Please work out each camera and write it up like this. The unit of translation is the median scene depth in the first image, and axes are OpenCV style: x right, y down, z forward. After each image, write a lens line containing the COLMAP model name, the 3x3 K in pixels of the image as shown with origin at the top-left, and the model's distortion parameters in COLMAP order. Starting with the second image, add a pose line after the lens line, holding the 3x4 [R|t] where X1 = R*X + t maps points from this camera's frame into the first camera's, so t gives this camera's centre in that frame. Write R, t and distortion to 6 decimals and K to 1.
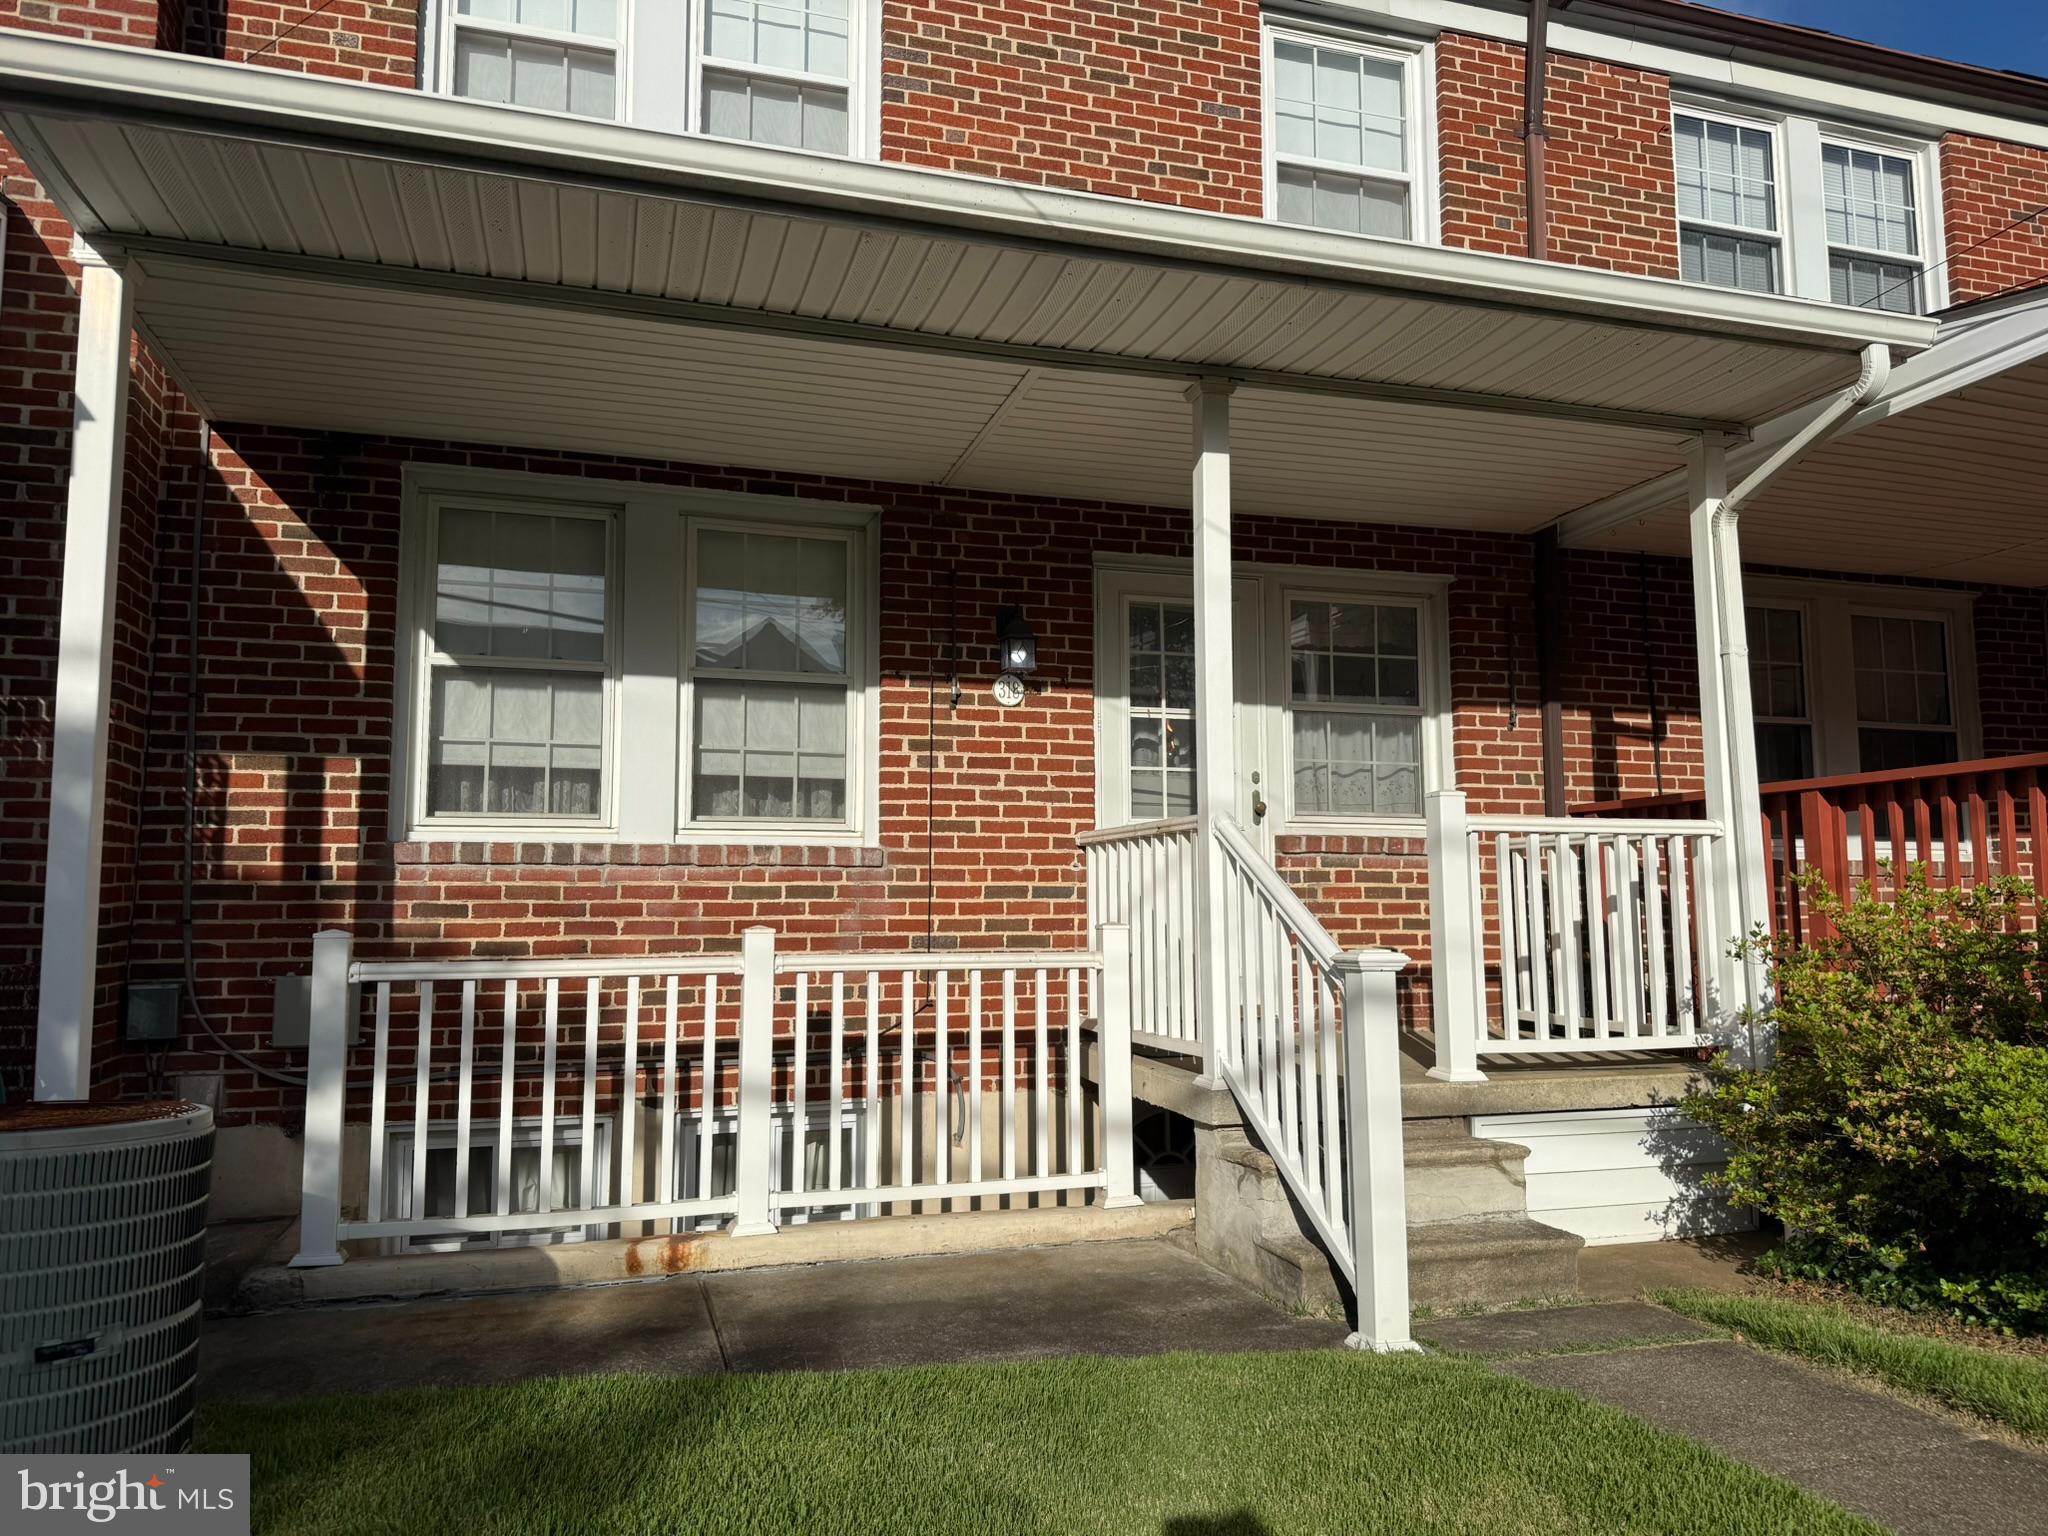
lens RADIAL K [[1409.7, 0, 1013.8], [0, 1409.7, 788.1], [0, 0, 1]] dist [0.051473, -0.040830]
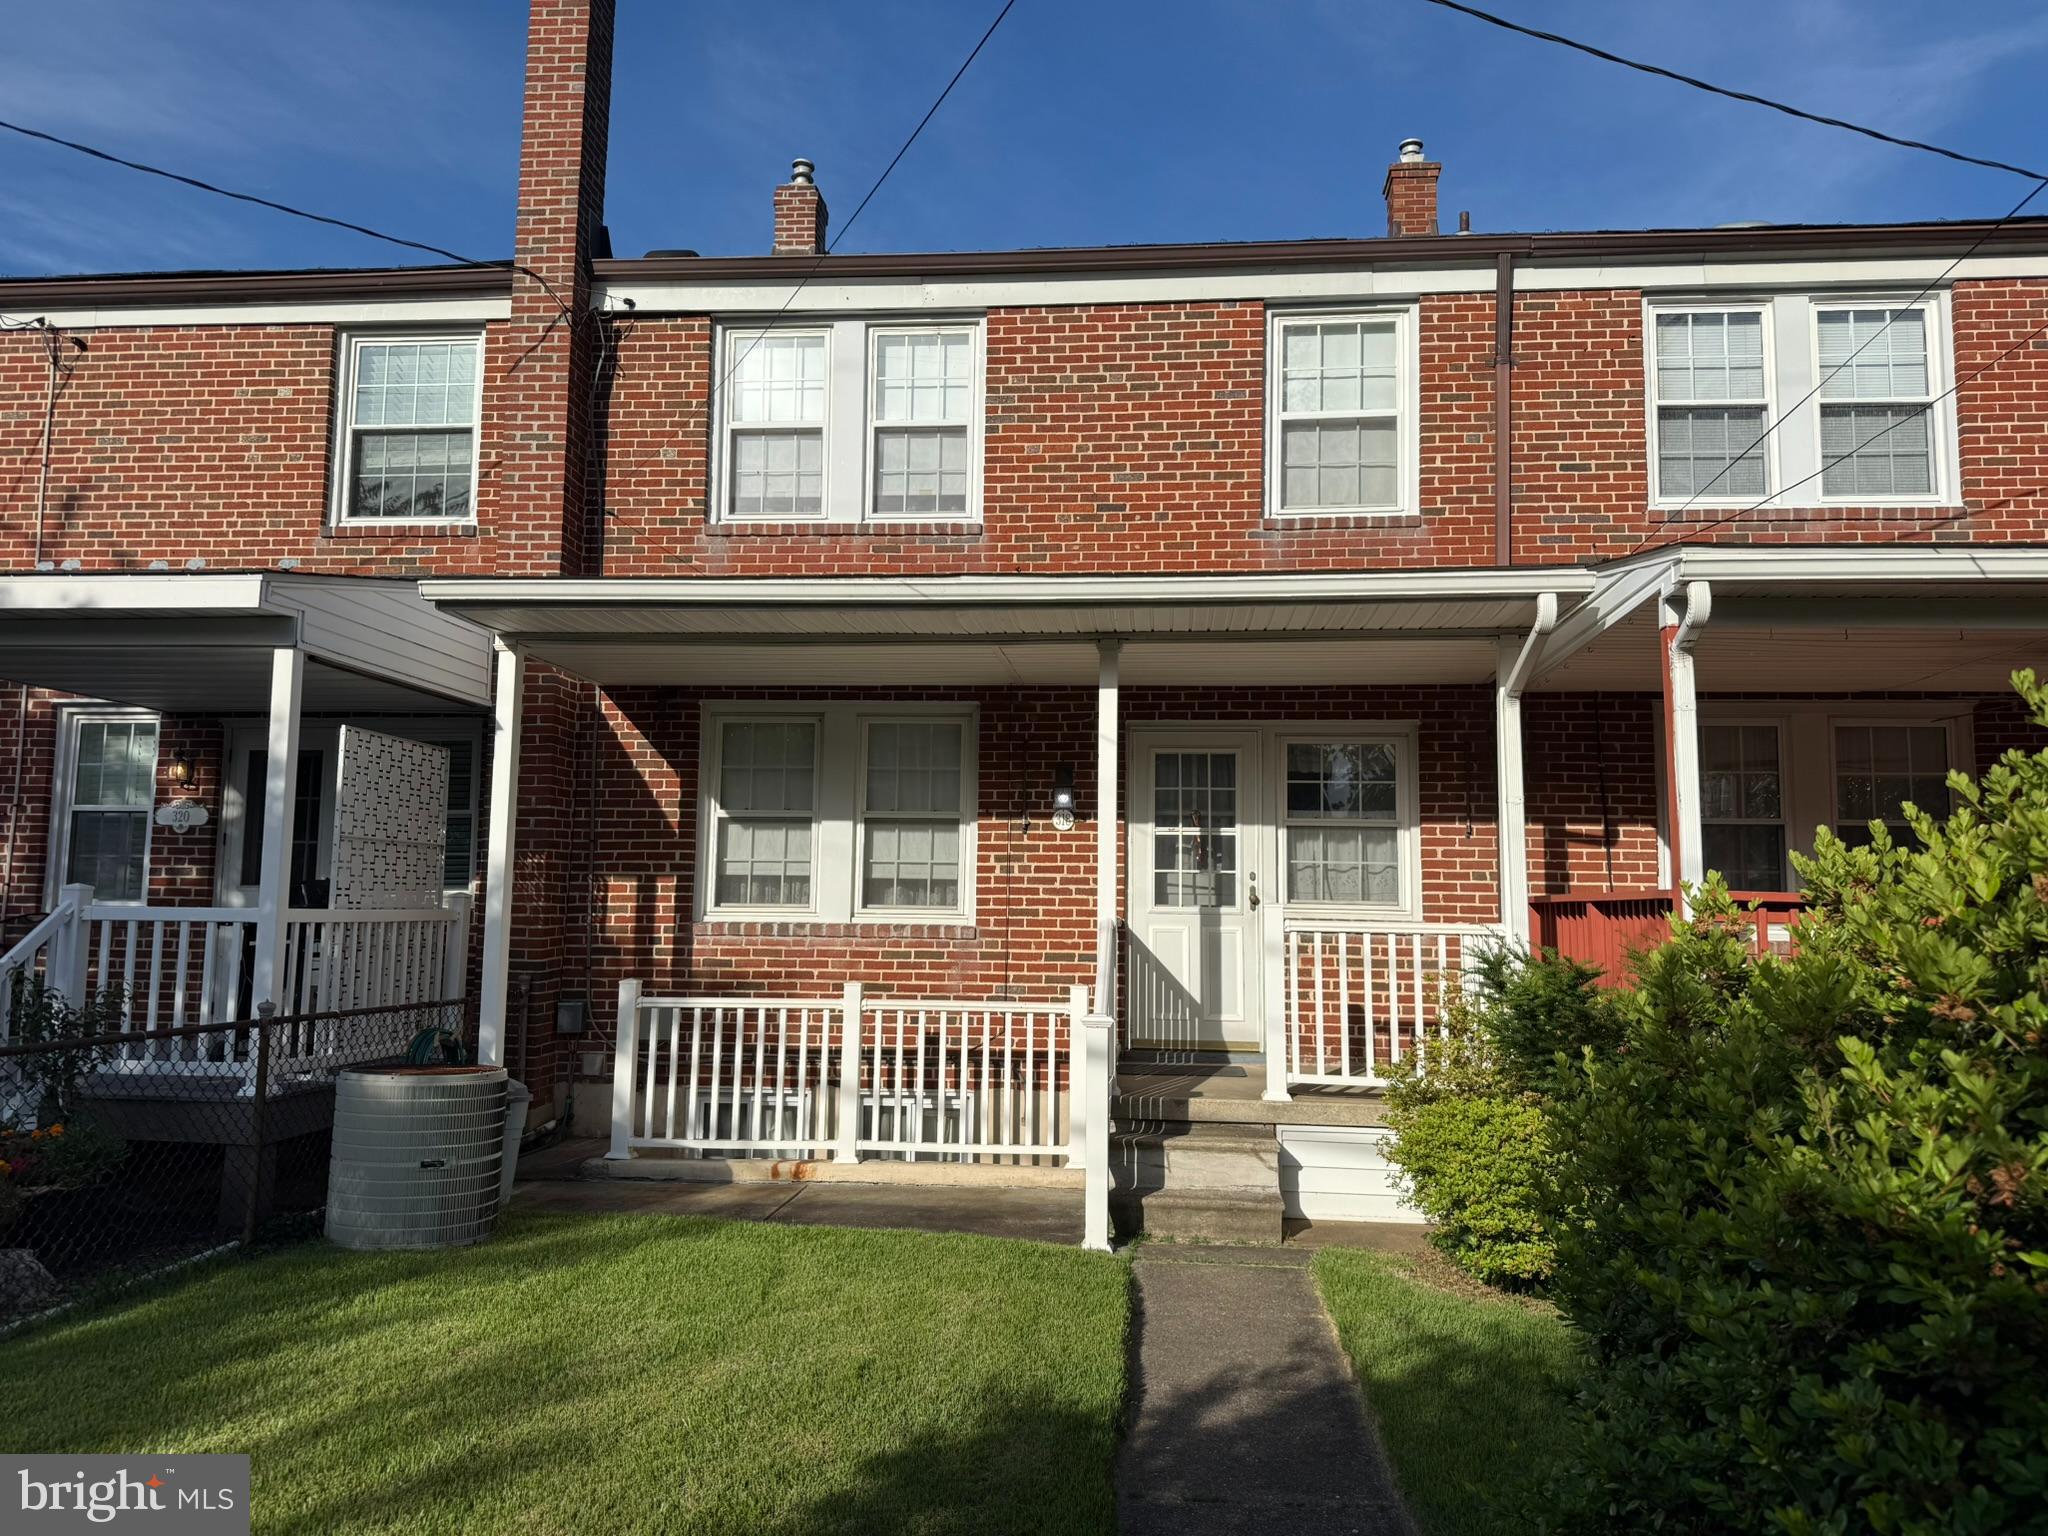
lens RADIAL K [[1409.7, 0, 1019.3], [0, 1409.7, 776.9], [0, 0, 1]] dist [0.051473, -0.040830]
pose [[0.922833, -0.022240, -0.384559, 0.547529], [0.017532, 0.999722, -0.015743, -0.096743], [0.384802, 0.007786, 0.922966, -0.401294]]
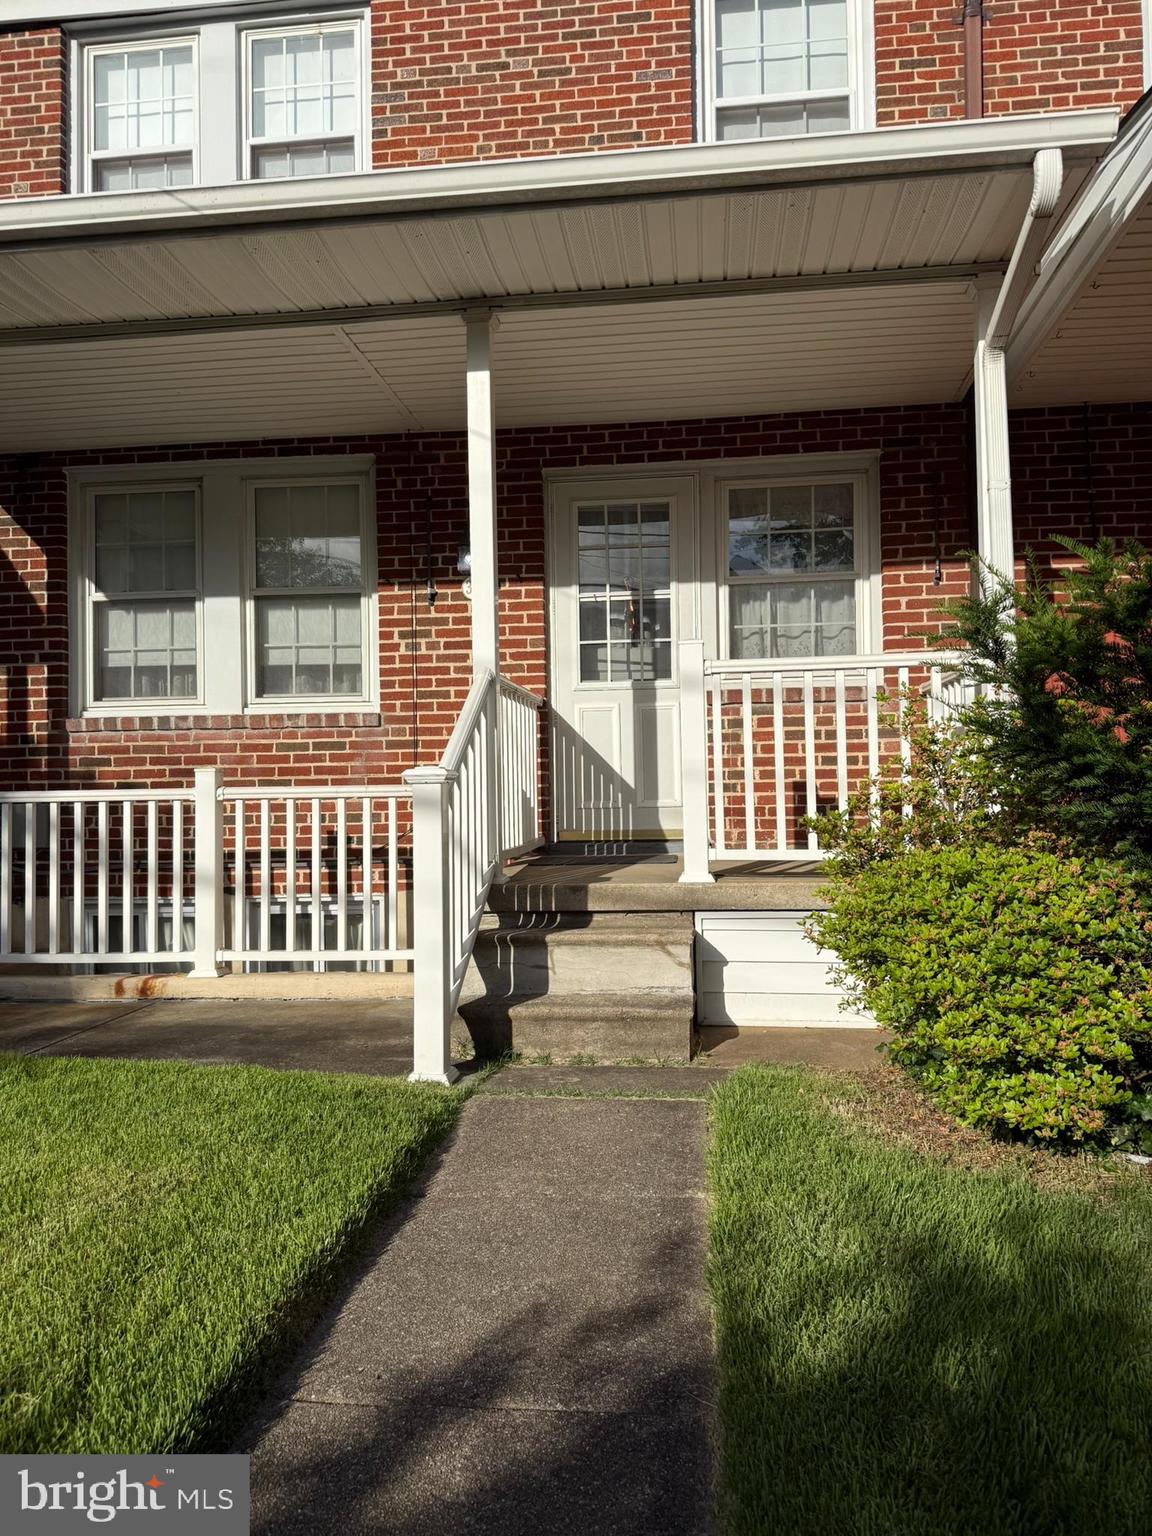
lens RADIAL K [[1057.3, 0, 591.4], [0, 1057.3, 770.8], [0, 0, 1]] dist [0.051473, -0.040830]
pose [[0.921369, -0.020792, -0.388132, 0.492767], [0.048957, 0.996823, 0.062819, 0.045540], [0.385593, -0.076881, 0.919460, 0.137100]]
